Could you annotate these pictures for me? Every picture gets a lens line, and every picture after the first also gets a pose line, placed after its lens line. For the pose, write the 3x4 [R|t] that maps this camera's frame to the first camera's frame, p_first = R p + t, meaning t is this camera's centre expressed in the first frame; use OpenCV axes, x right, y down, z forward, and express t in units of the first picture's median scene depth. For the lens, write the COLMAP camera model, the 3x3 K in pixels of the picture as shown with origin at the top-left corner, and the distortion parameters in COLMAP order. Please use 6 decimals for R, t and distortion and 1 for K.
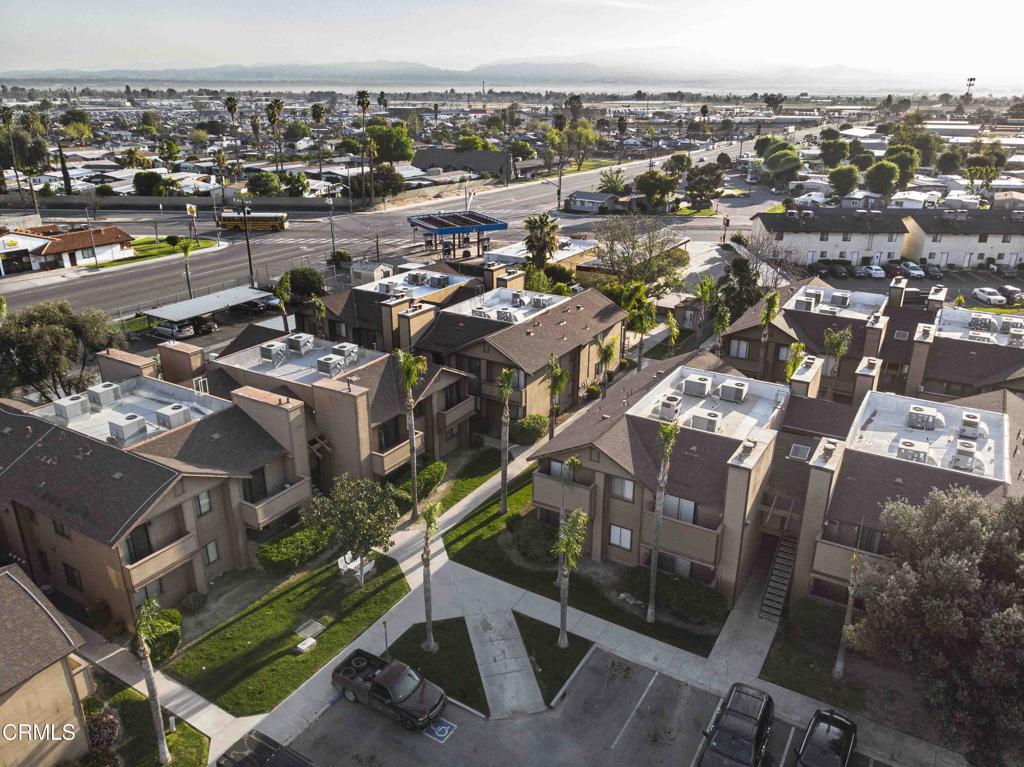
lens RADIAL K [[757.4, 0, 512.0], [0, 757.4, 383.5], [0, 0, 1]] dist [0.001594, -0.000476]
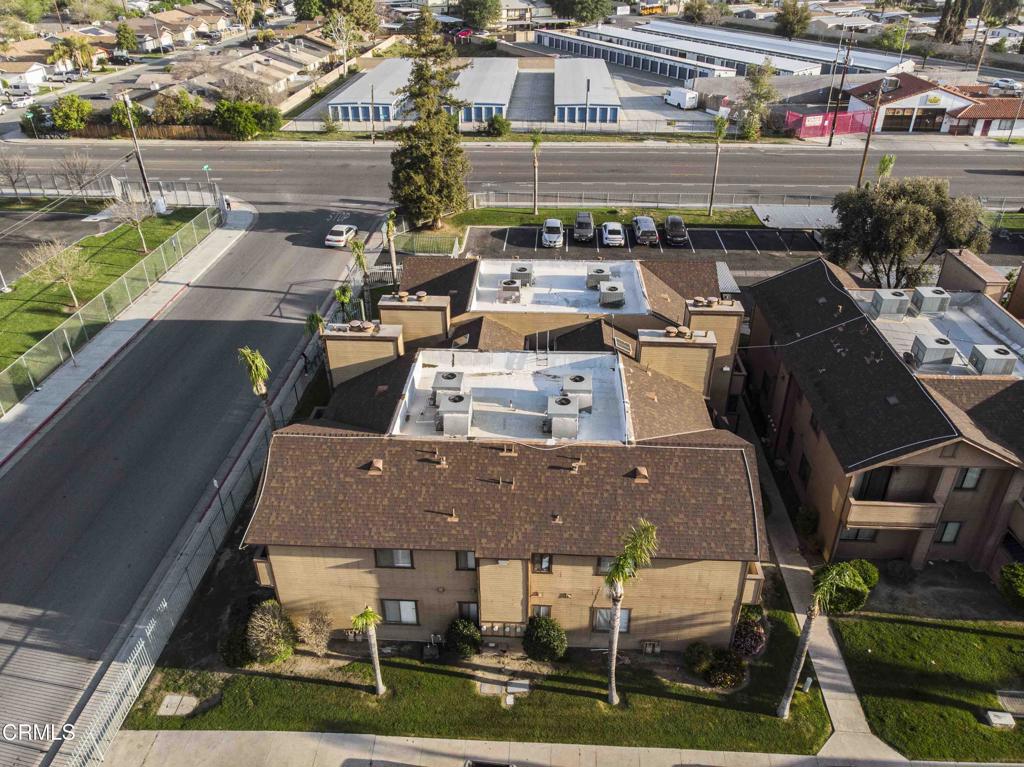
lens RADIAL K [[756.9, 0, 512.0], [0, 756.9, 383.5], [0, 0, 1]] dist [0.002144, 0.001686]
pose [[0.474704, 0.444279, -0.759785, -0.046341], [-0.308525, 0.892470, 0.329103, -0.028479], [0.824299, 0.078186, 0.560730, 0.091763]]
